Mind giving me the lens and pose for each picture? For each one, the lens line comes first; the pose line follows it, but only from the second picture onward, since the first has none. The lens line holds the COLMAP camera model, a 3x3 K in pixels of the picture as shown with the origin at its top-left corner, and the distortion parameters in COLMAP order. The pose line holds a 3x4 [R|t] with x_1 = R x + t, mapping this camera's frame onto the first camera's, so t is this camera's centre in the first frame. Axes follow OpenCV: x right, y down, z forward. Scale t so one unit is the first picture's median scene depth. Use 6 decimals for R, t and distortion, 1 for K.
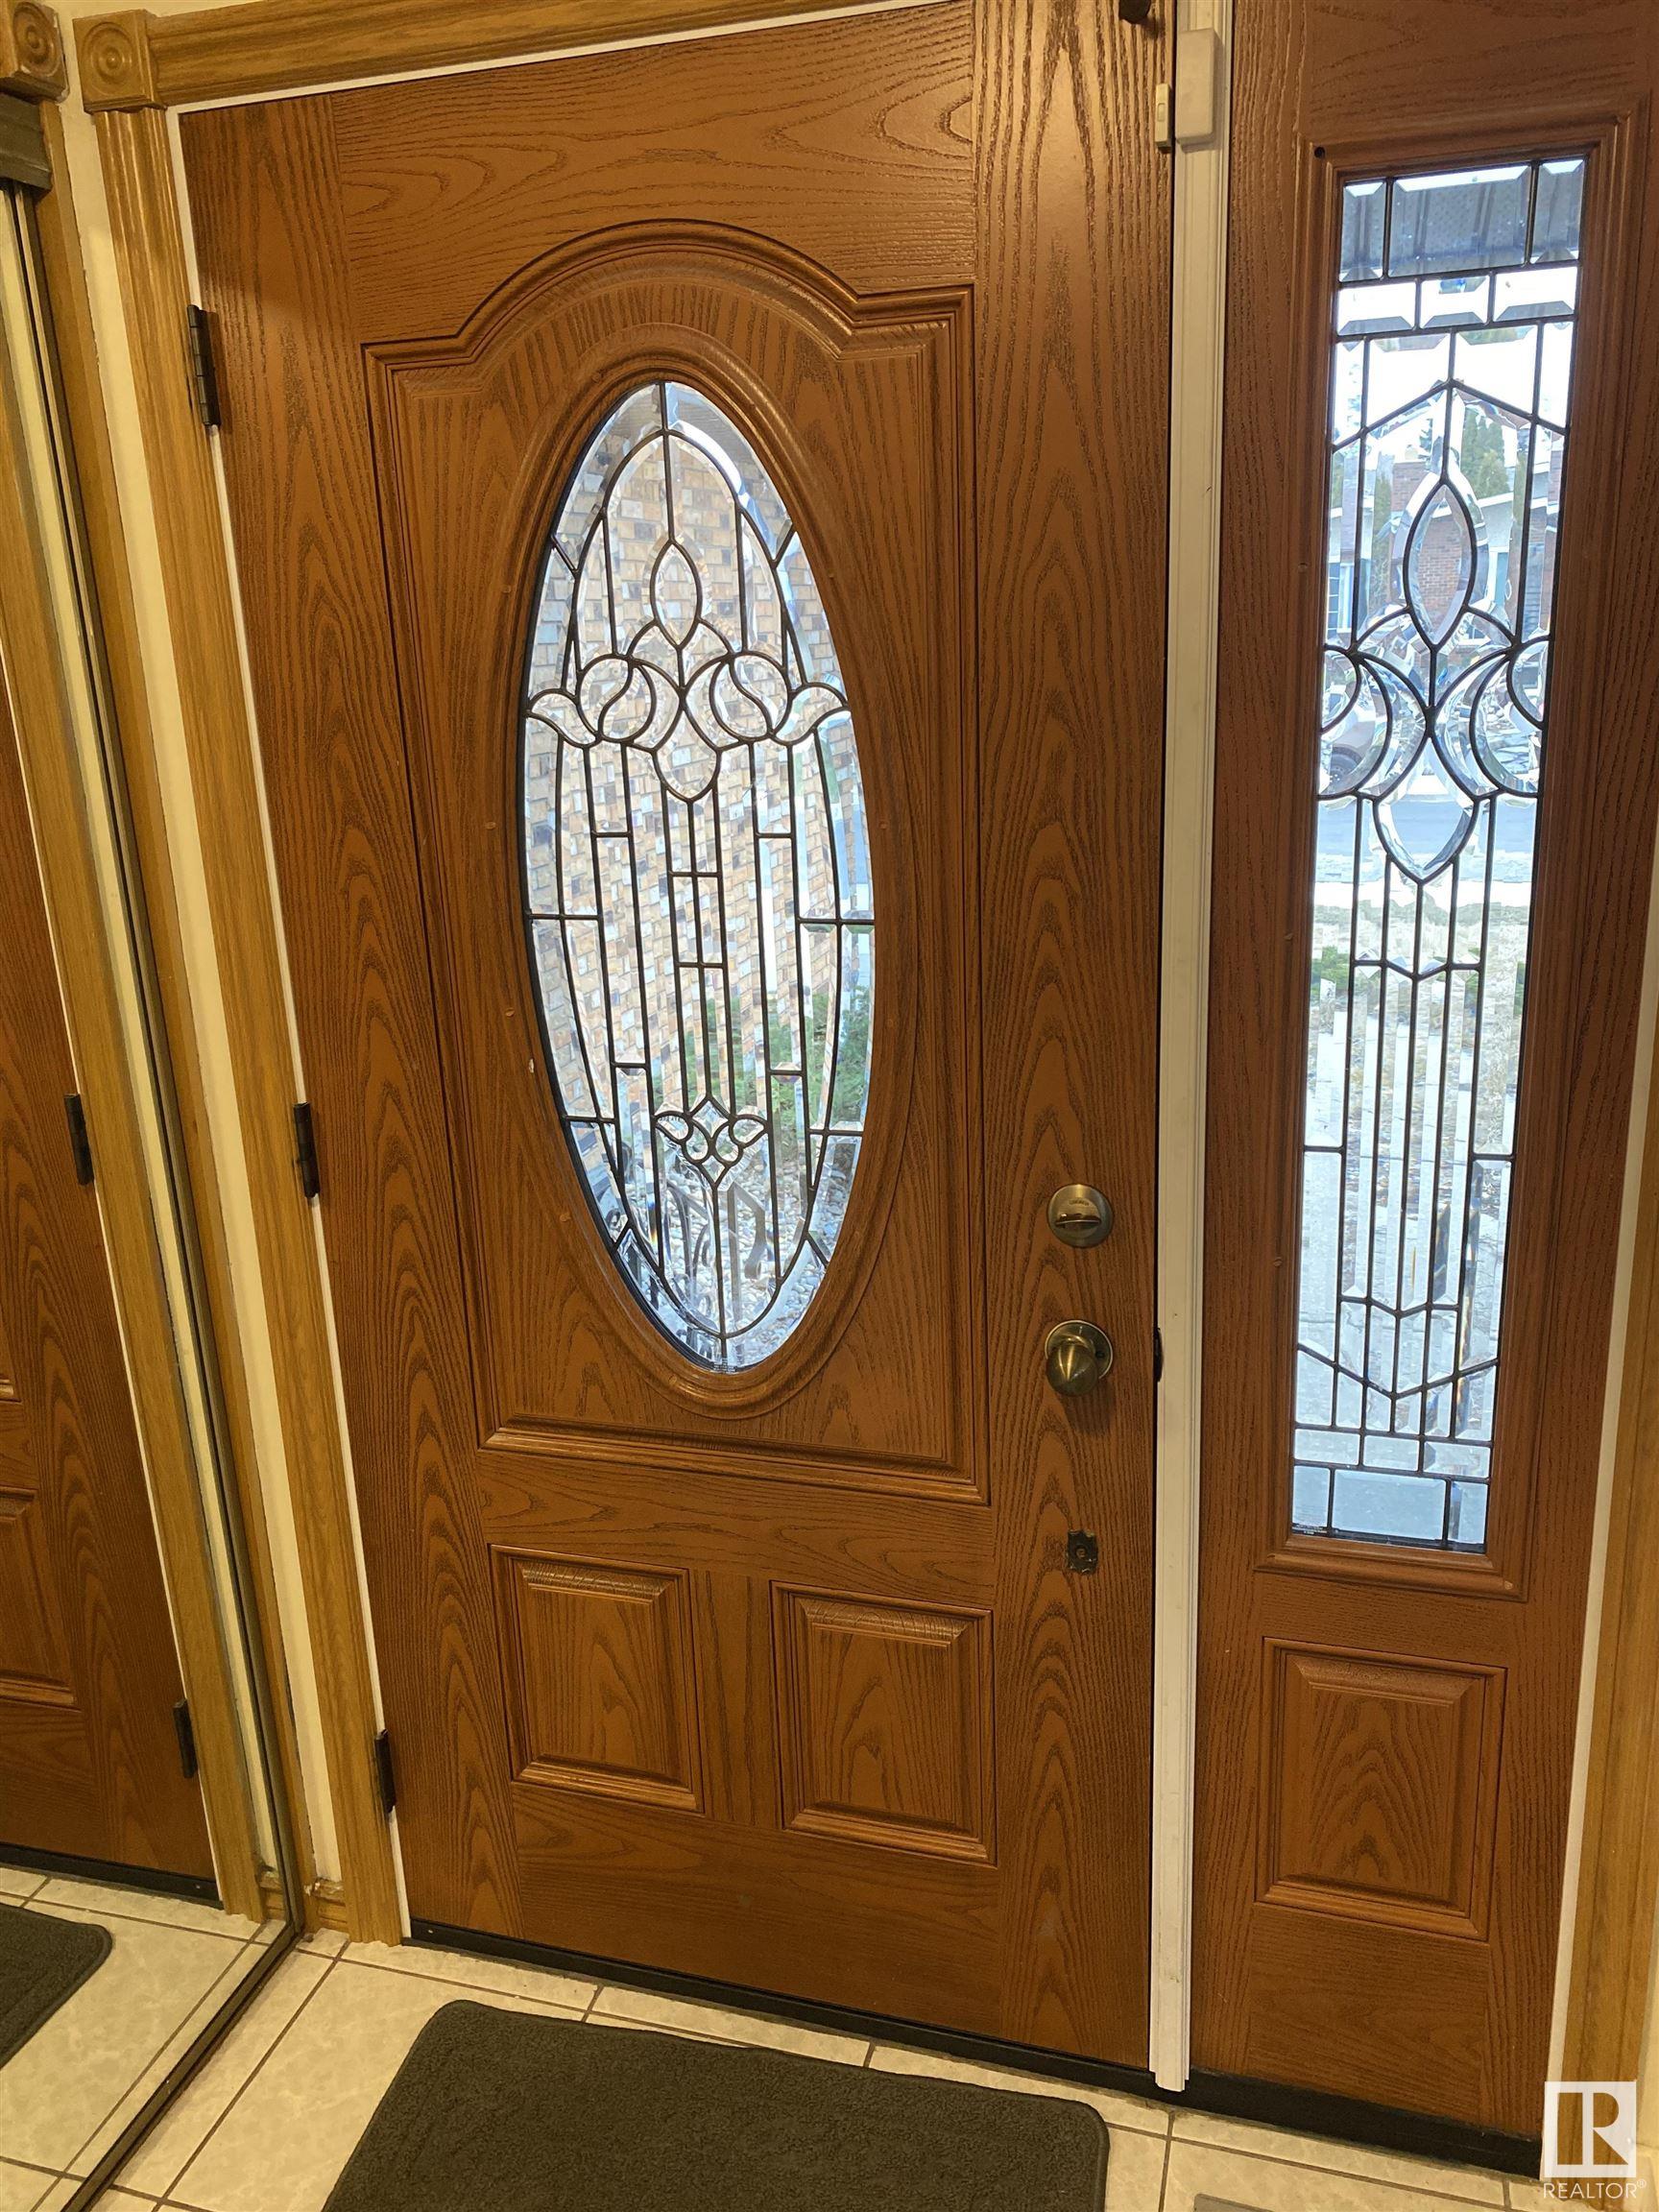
lens RADIAL K [[1695.1, 0, 829.5], [0, 1695.1, 1106.0], [0, 0, 1]] dist [0.013726, 0.004340]
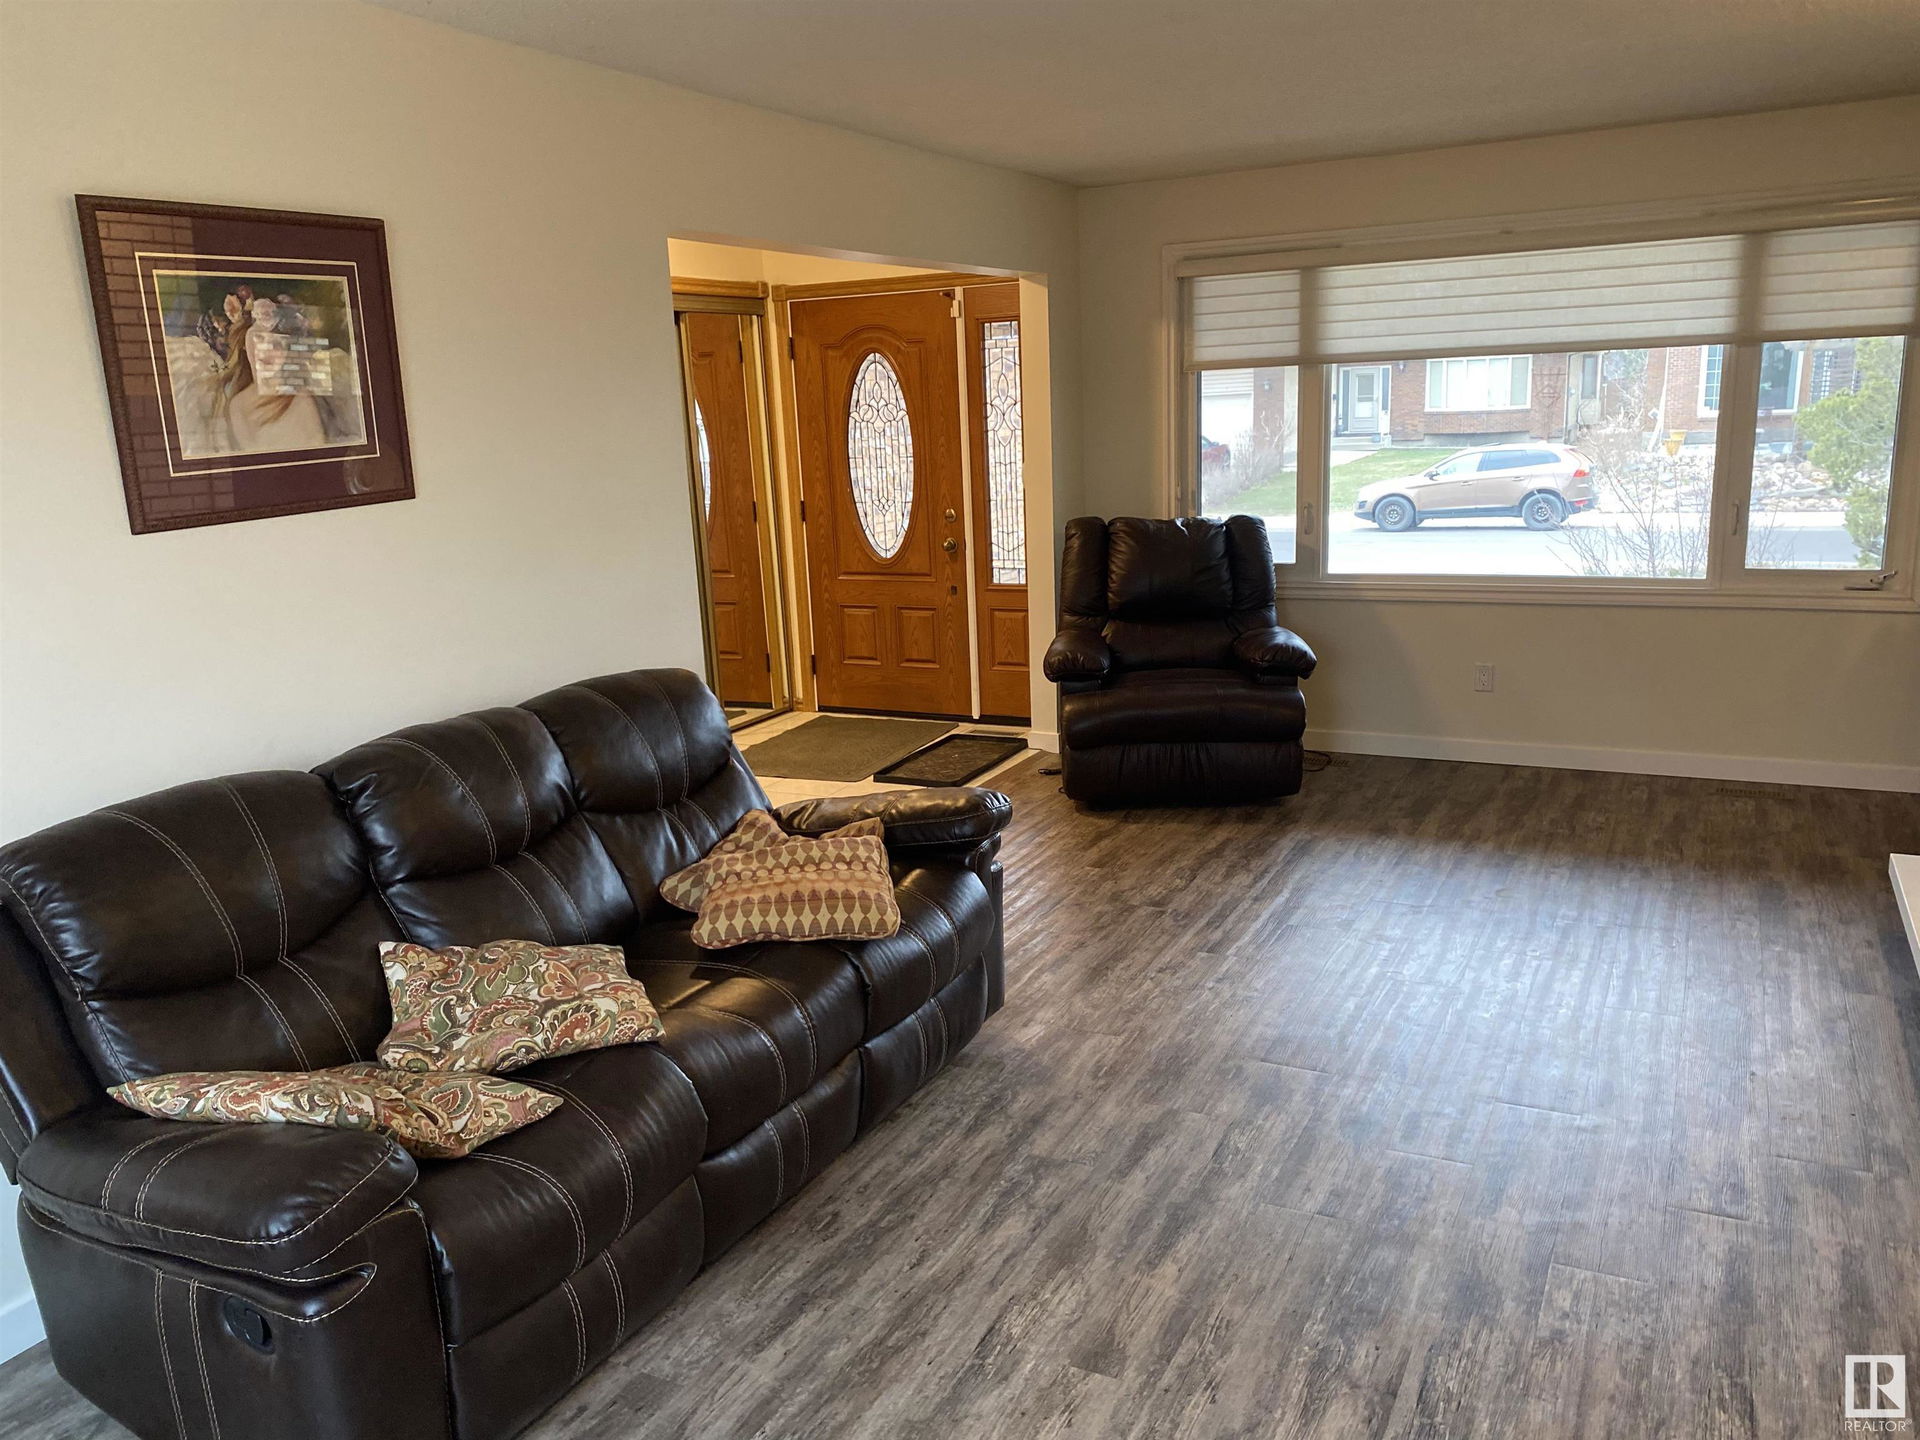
lens RADIAL K [[1471.3, 0, 960.0], [0, 1471.3, 720.0], [0, 0, 1]] dist [0.013726, 0.004340]
pose [[0.979276, 0.040212, -0.198498, 1.012295], [-0.047704, 0.998313, -0.033104, 0.771355], [0.196832, 0.041887, 0.979542, -3.066851]]
